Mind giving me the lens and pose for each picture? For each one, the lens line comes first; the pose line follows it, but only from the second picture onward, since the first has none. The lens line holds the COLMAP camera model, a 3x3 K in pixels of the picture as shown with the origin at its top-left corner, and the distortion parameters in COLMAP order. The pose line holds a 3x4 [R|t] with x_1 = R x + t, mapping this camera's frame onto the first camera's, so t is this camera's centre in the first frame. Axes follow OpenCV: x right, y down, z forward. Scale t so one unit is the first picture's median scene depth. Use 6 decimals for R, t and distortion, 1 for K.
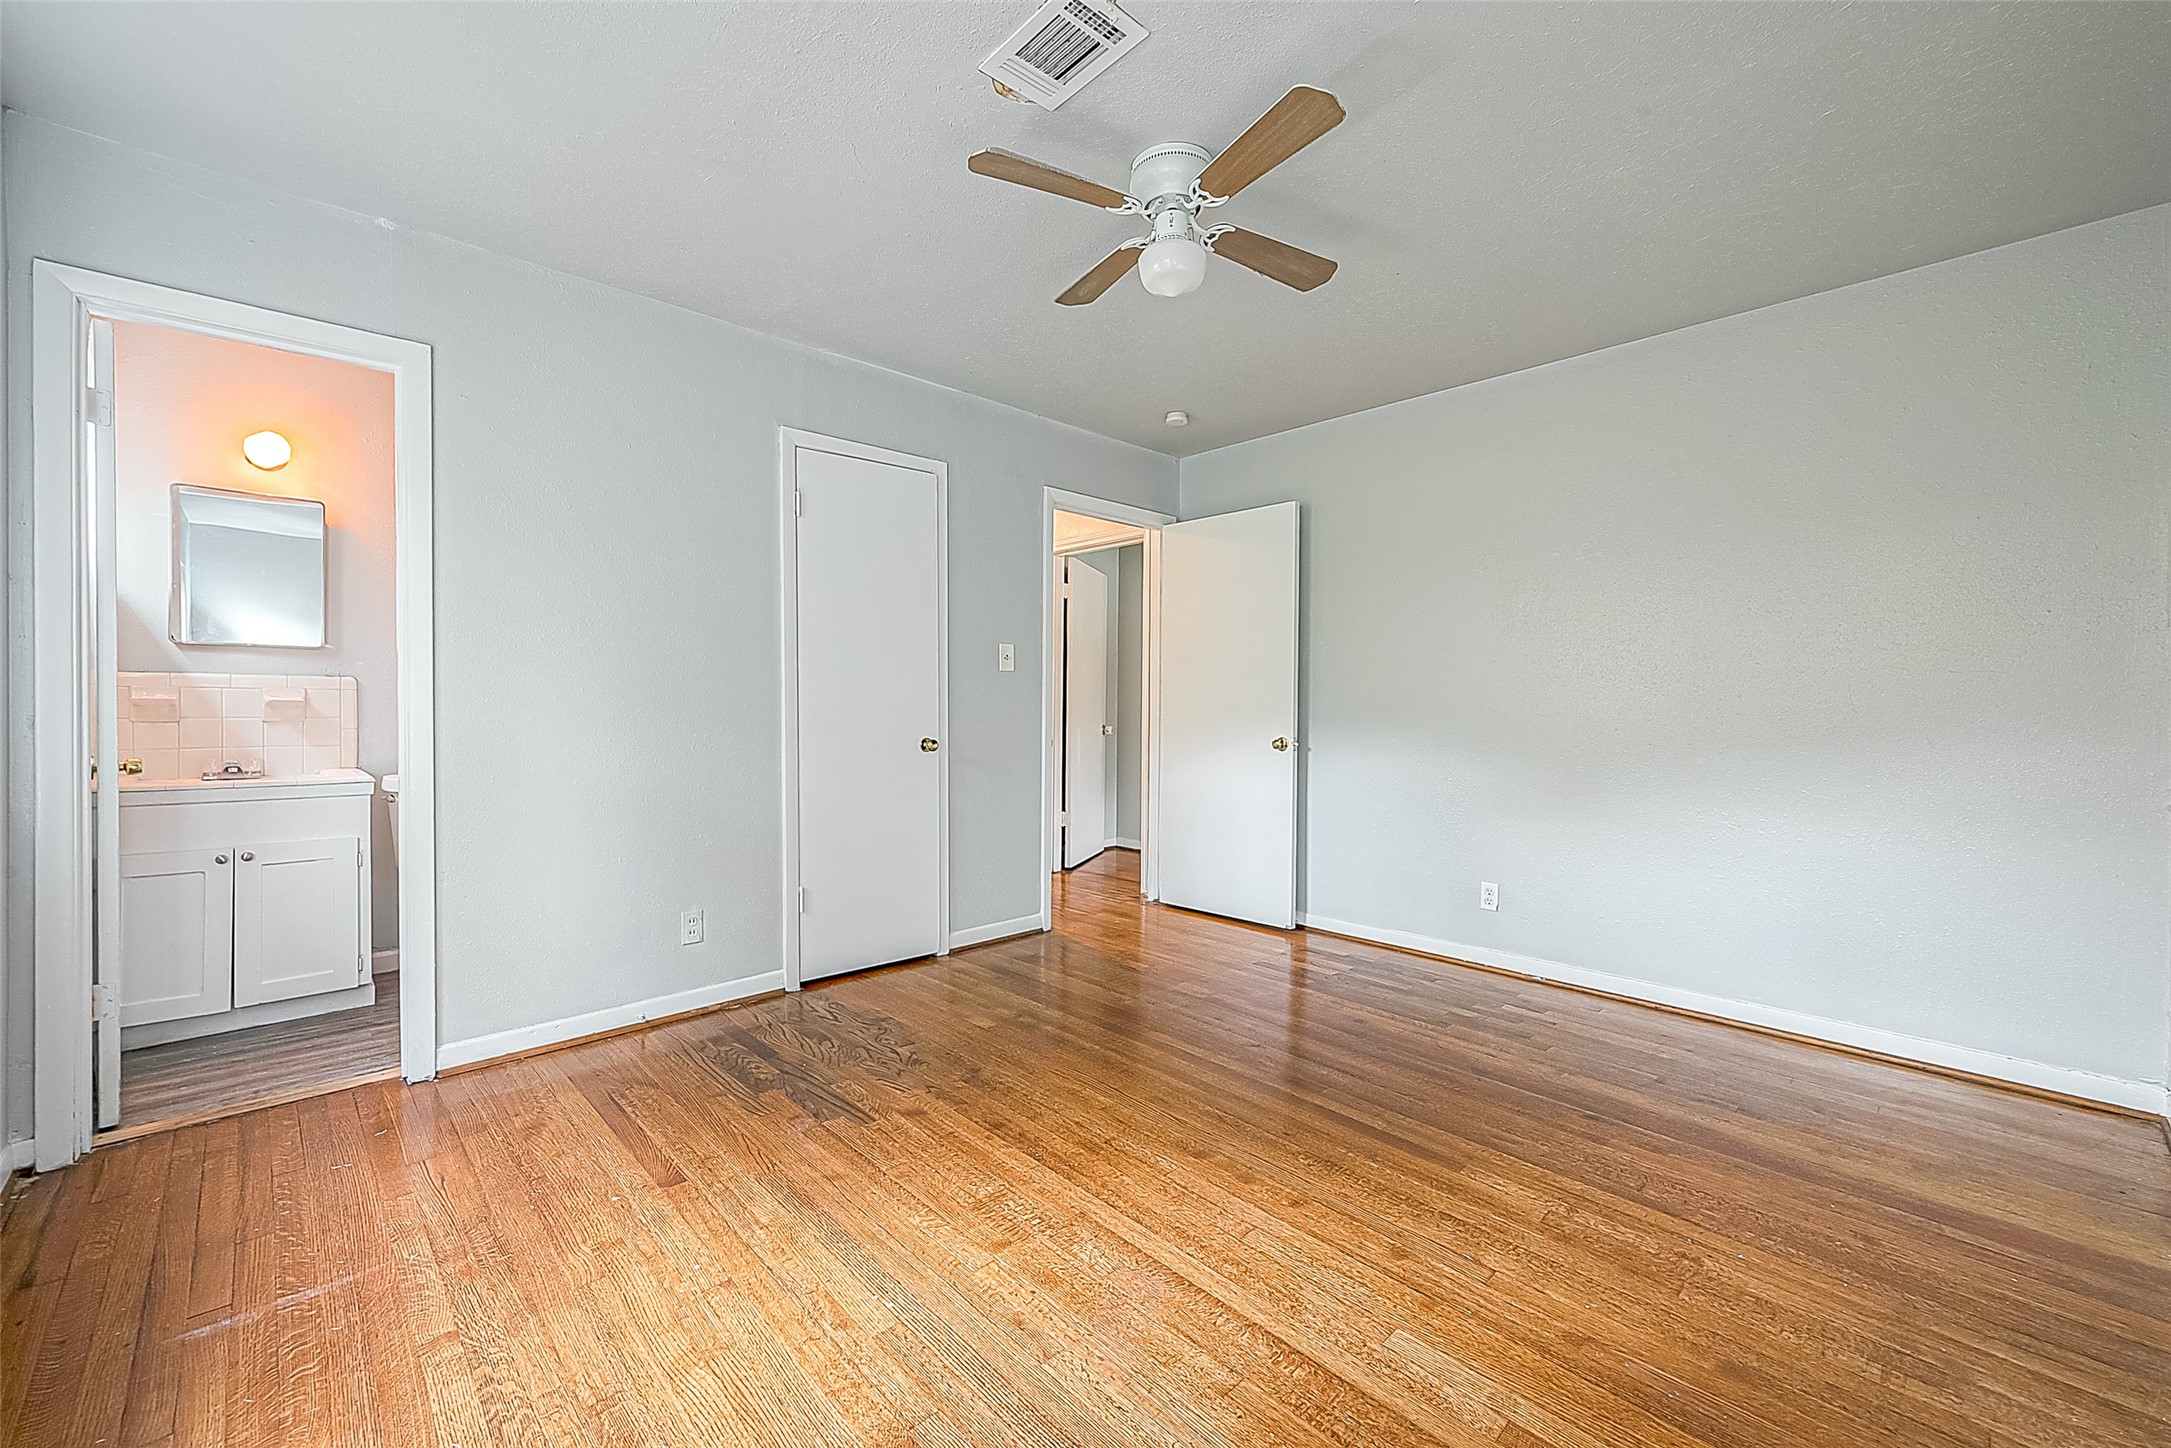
lens RADIAL K [[859.8, 0, 1087.3], [0, 859.8, 717.7], [0, 0, 1]] dist [-0.000621, 0.000219]
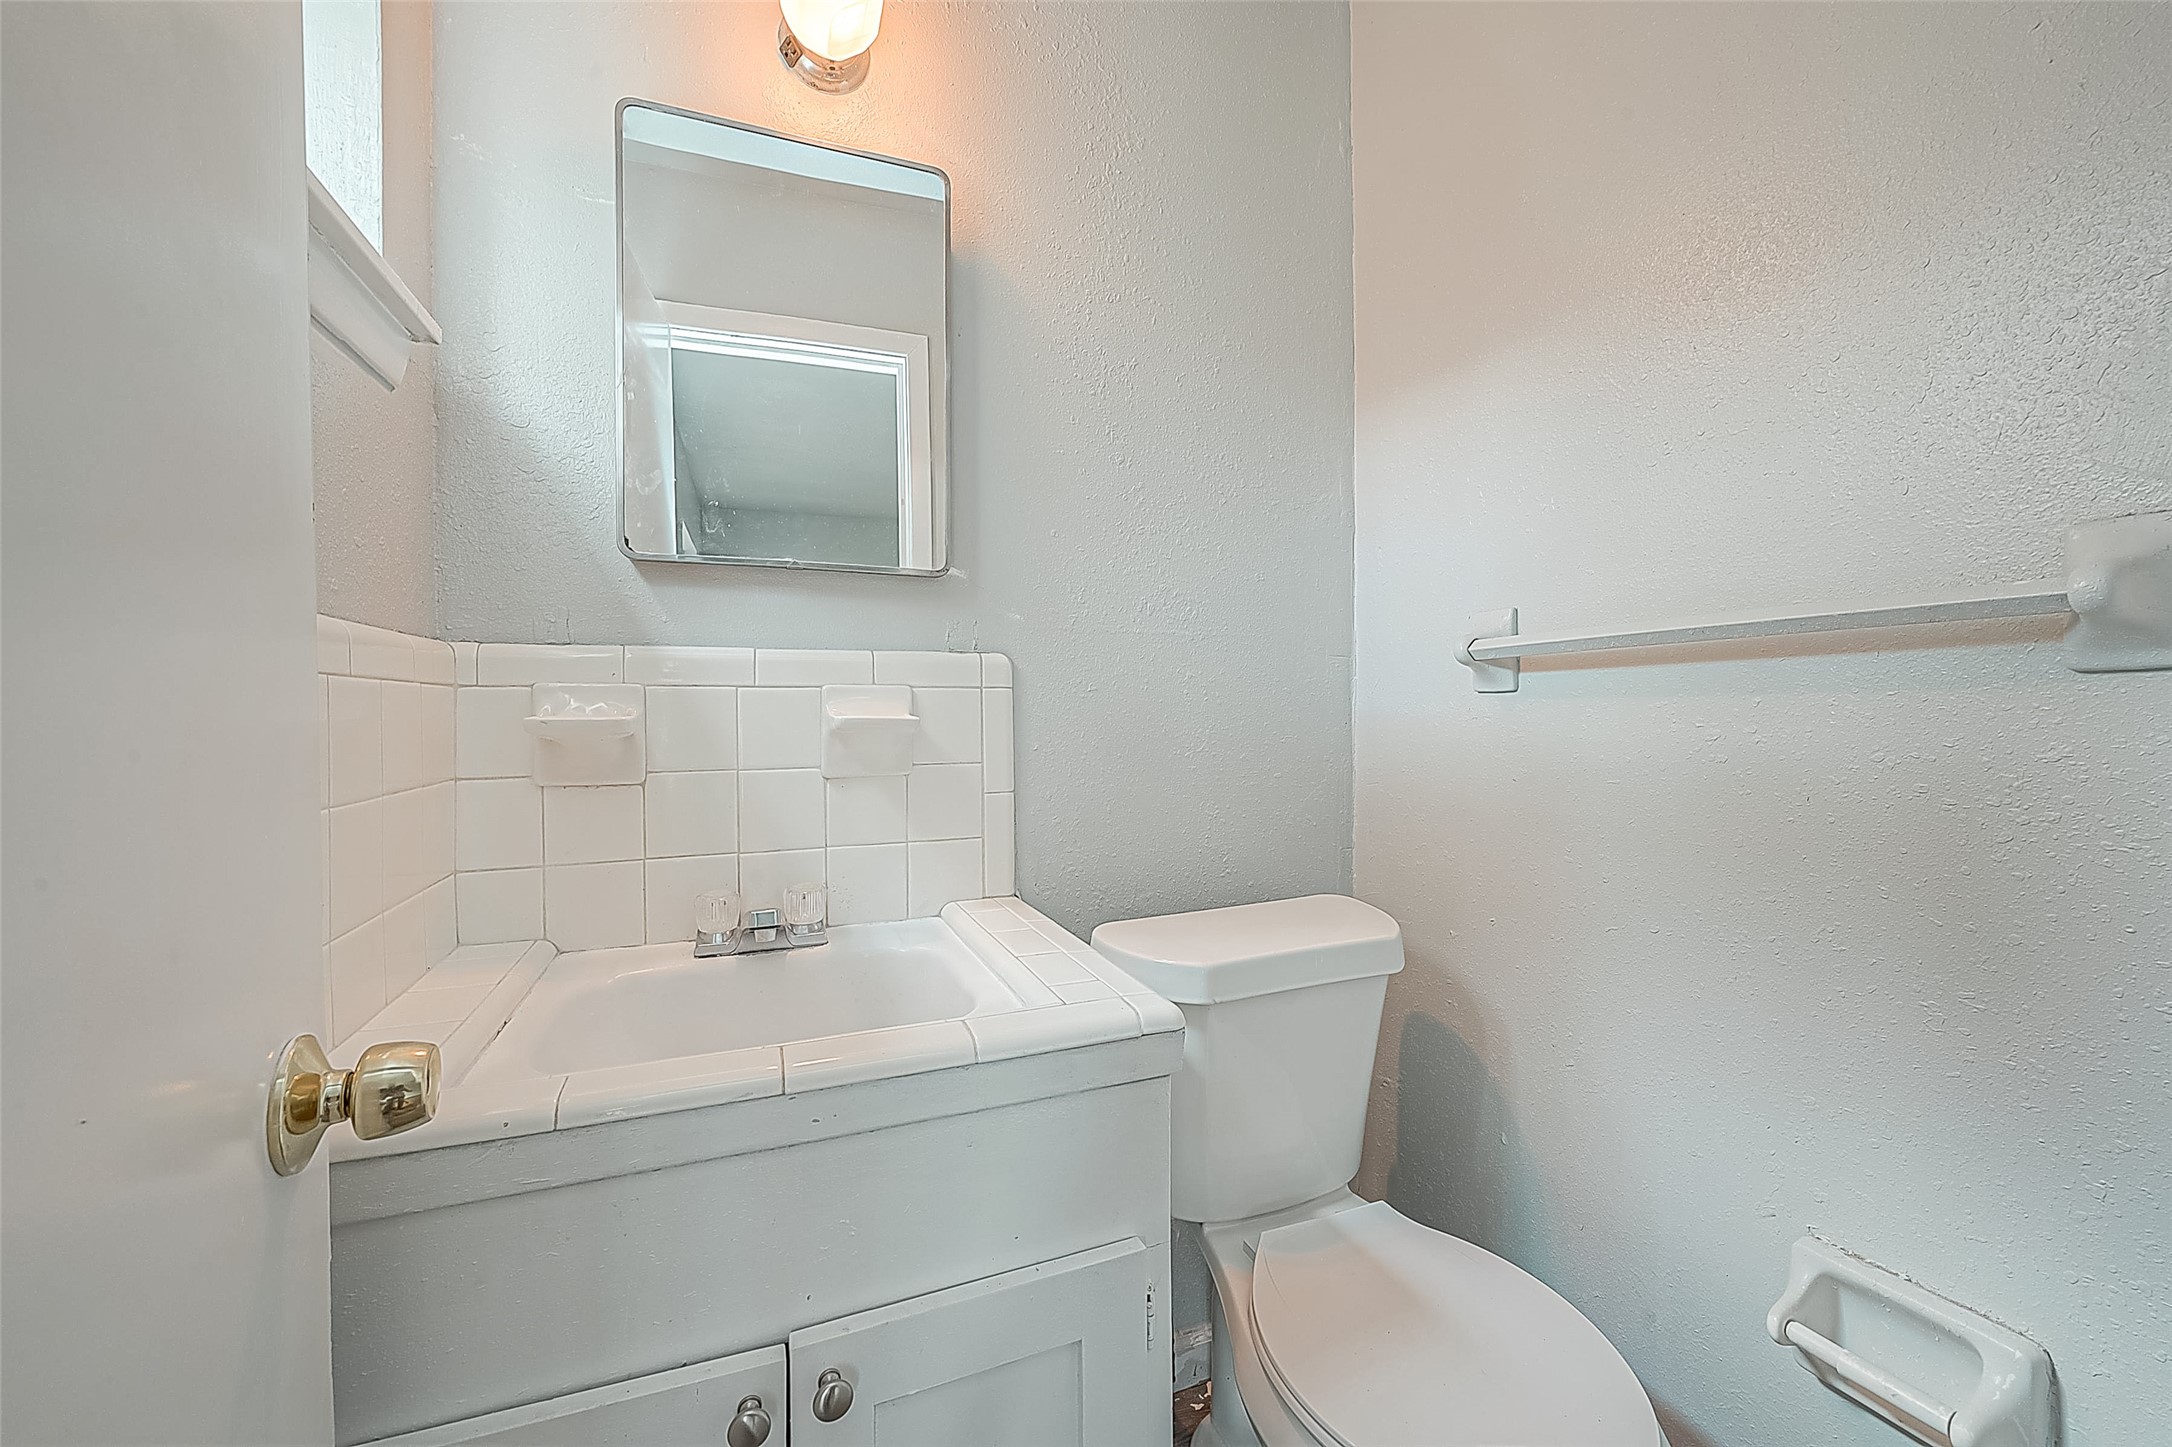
lens RADIAL K [[860.2, 0, 1087.8], [0, 860.2, 717.2], [0, 0, 1]] dist [-0.000621, 0.000219]
pose [[0.927494, -0.009347, -0.373722, -0.751218], [0.008915, 0.999956, -0.002885, -0.020366], [0.373733, -0.000656, 0.927536, 0.736462]]
